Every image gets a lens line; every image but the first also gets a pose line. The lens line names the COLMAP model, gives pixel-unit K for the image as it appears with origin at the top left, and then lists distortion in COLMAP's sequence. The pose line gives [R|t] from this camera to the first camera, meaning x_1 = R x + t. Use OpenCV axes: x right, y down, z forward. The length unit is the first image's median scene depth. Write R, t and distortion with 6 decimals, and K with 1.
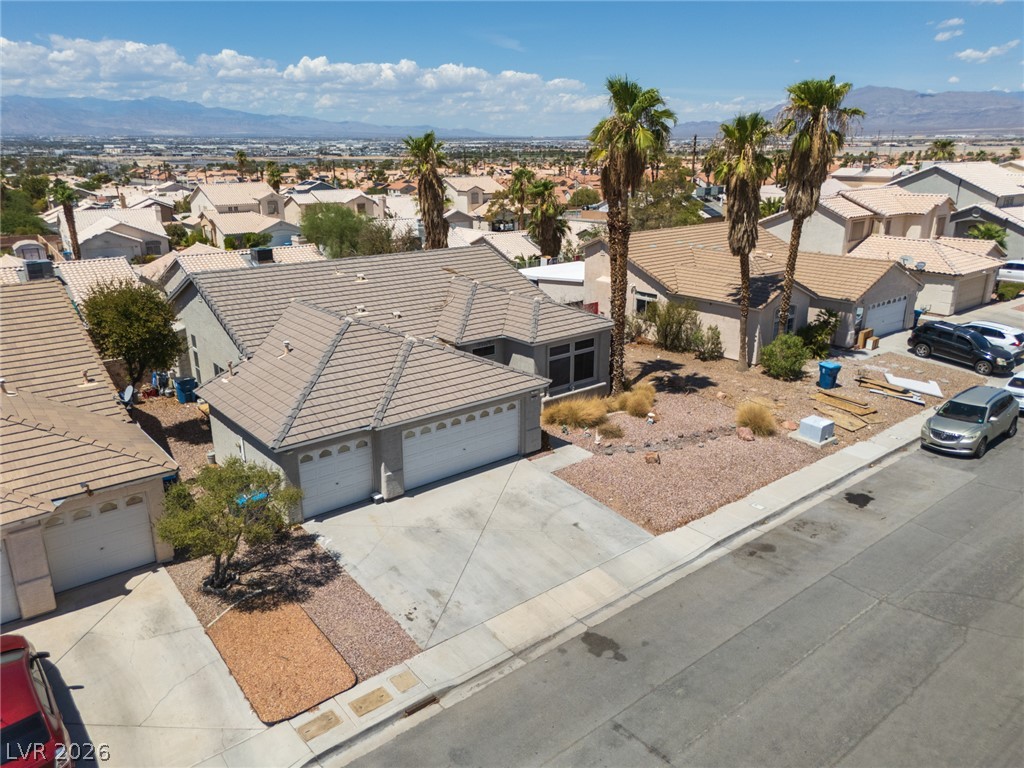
lens RADIAL K [[758.5, 0, 514.3], [0, 758.5, 383.2], [0, 0, 1]] dist [0.063019, -0.053625]
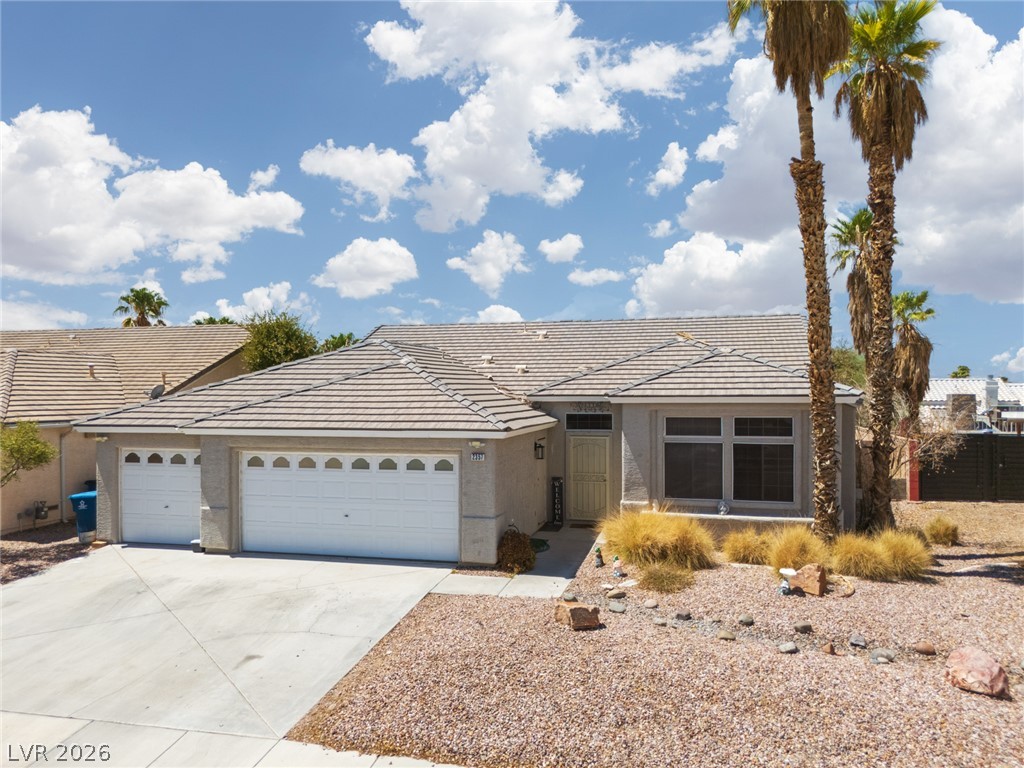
lens RADIAL K [[758.5, 0, 514.3], [0, 758.5, 383.2], [0, 0, 1]] dist [0.063019, -0.053625]
pose [[0.587259, -0.010327, -0.809333, 0.442416], [-0.242632, 0.951689, -0.188199, 0.060393], [0.772176, 0.306891, 0.556382, 0.642269]]
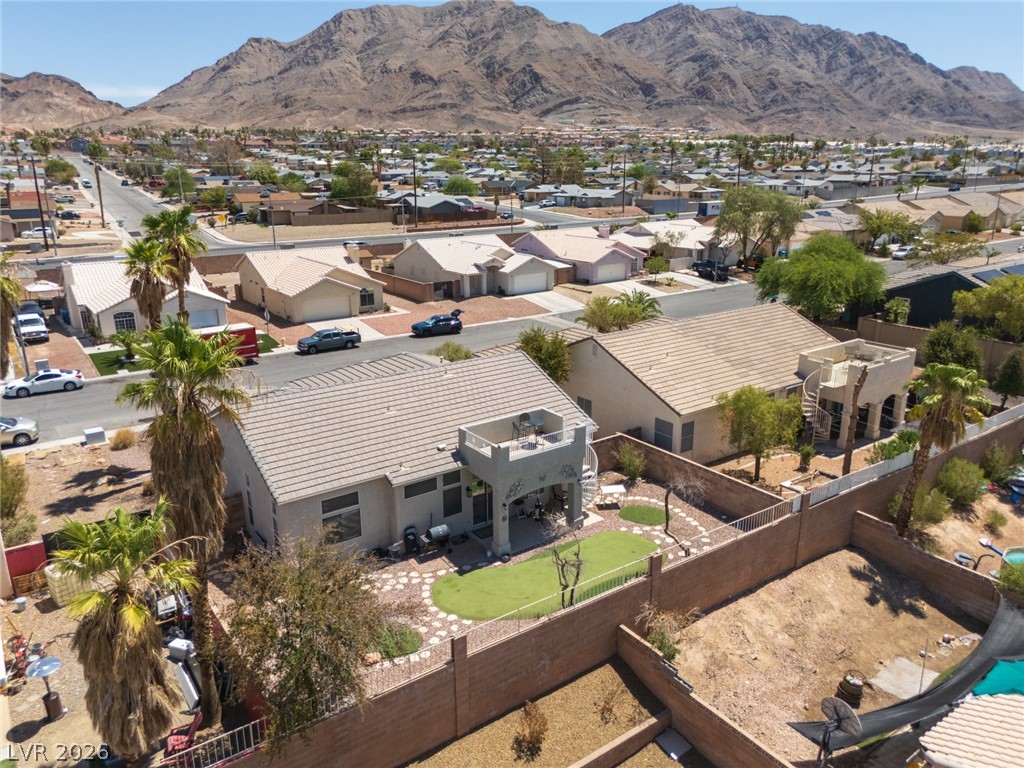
lens RADIAL K [[758.5, 0, 514.3], [0, 758.5, 383.2], [0, 0, 1]] dist [0.063019, -0.053625]
pose [[-0.997799, -0.008397, 0.065779, -0.497736], [0.029812, 0.829258, 0.558071, -0.822713], [-0.059234, 0.558803, -0.827182, 2.138099]]
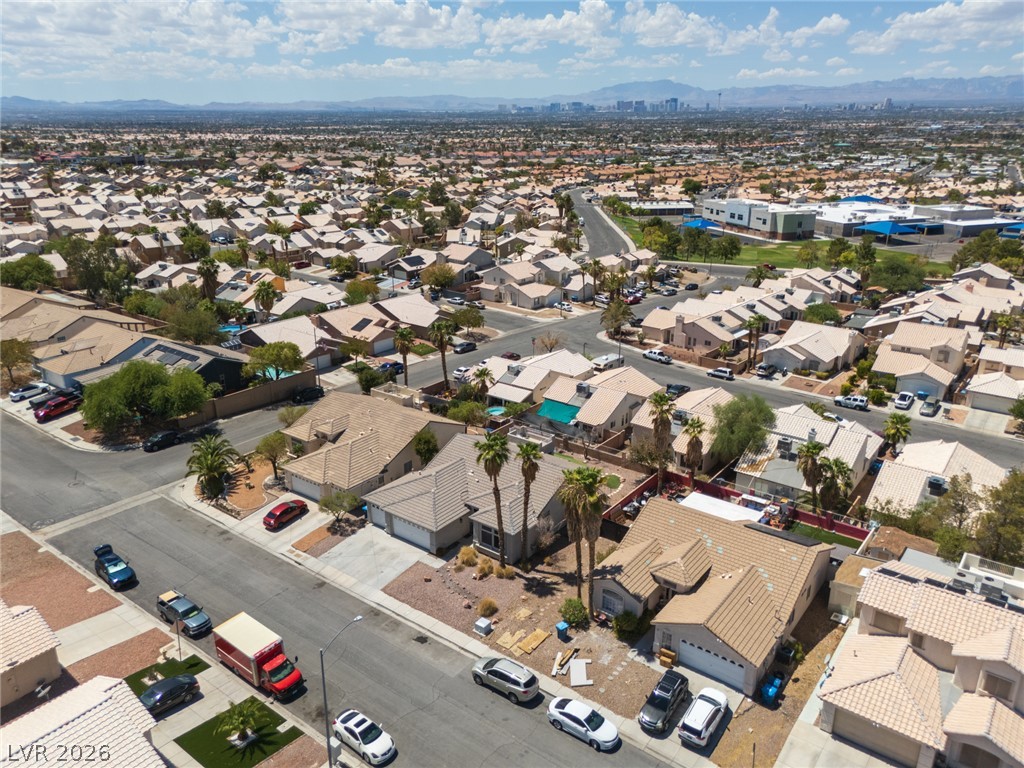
lens RADIAL K [[758.5, 0, 514.3], [0, 758.5, 383.2], [0, 0, 1]] dist [0.063019, -0.053625]
pose [[0.229282, 0.327045, -0.916772, 2.071391], [-0.291836, 0.921631, 0.255791, -1.077395], [0.928581, 0.208899, 0.306756, 0.338474]]
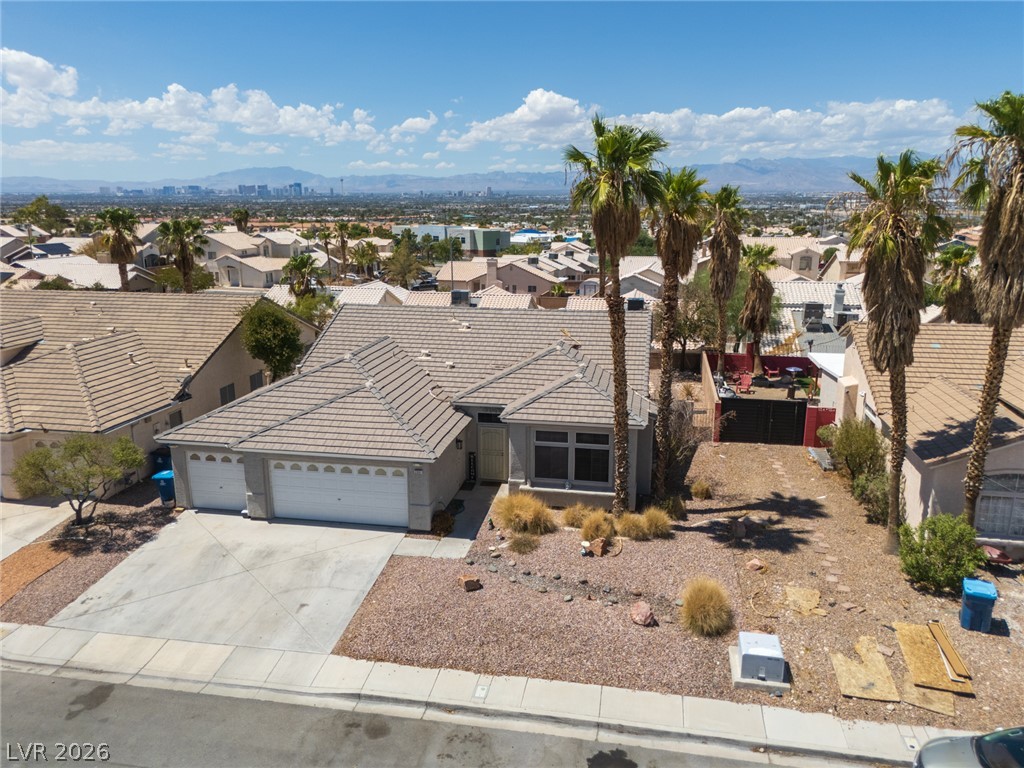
lens RADIAL K [[758.5, 0, 514.3], [0, 758.5, 383.2], [0, 0, 1]] dist [0.063019, -0.053625]
pose [[0.639372, 0.183433, -0.746697, 0.700547], [-0.232053, 0.971878, 0.040052, -0.134841], [0.733045, 0.147665, 0.663958, 0.422451]]
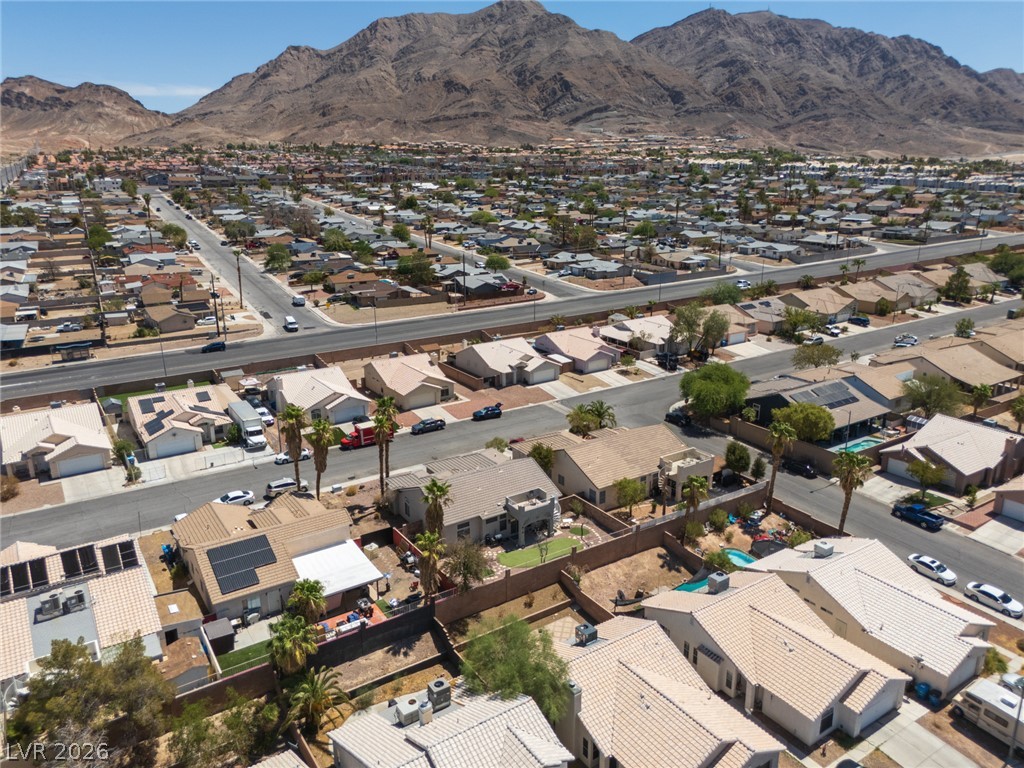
lens RADIAL K [[758.5, 0, 514.3], [0, 758.5, 383.2], [0, 0, 1]] dist [0.063019, -0.053625]
pose [[-0.994609, -0.020658, 0.101622, -0.652715], [0.039894, 0.828315, 0.558840, -2.058928], [-0.095719, 0.559882, -0.823025, 3.331930]]
